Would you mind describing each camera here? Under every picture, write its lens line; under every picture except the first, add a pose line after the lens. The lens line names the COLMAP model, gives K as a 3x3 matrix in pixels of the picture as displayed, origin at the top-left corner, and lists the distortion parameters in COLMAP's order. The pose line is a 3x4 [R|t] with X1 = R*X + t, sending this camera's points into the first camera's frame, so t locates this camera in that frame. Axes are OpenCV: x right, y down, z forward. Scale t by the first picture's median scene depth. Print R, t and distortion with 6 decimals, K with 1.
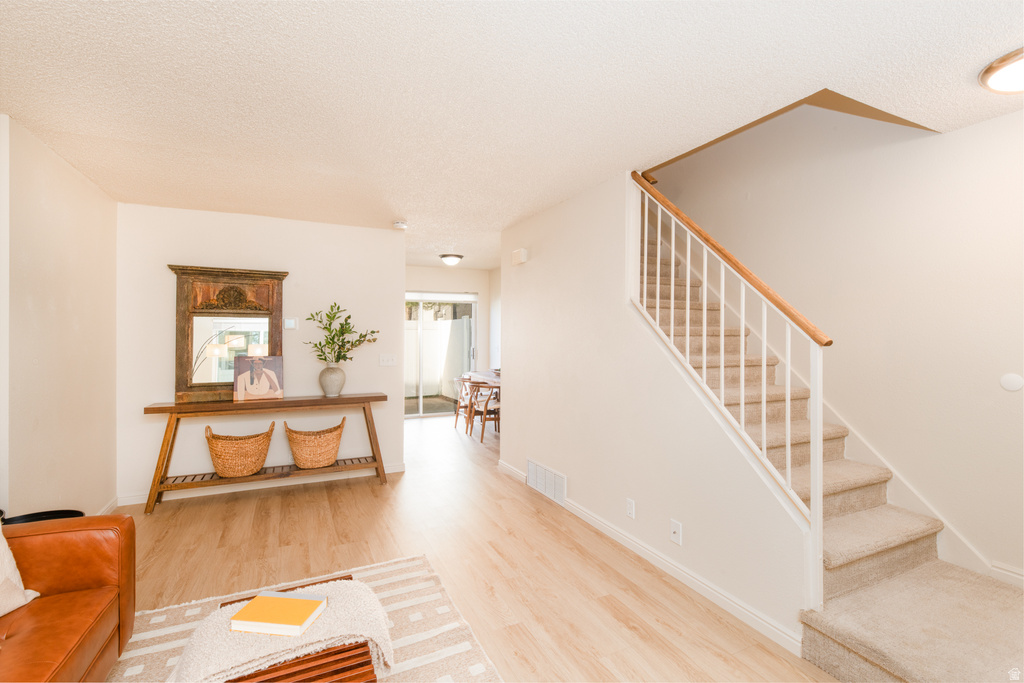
lens RADIAL K [[460.2, 0, 516.6], [0, 460.2, 339.0], [0, 0, 1]] dist [0.001153, -0.000276]
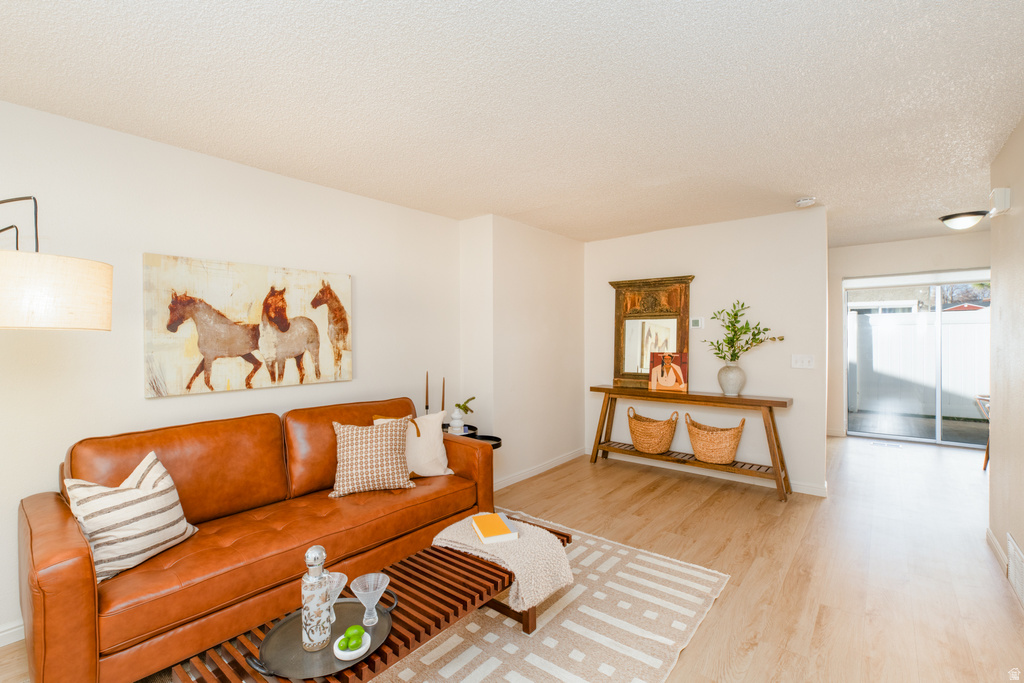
lens RADIAL K [[460.2, 0, 516.6], [0, 460.2, 339.0], [0, 0, 1]] dist [0.001153, -0.000276]
pose [[0.429670, 0.000988, -0.902985, 0.308906], [0.001417, 0.999997, 0.001769, 0.001238], [0.902985, -0.002040, 0.429667, 0.170287]]
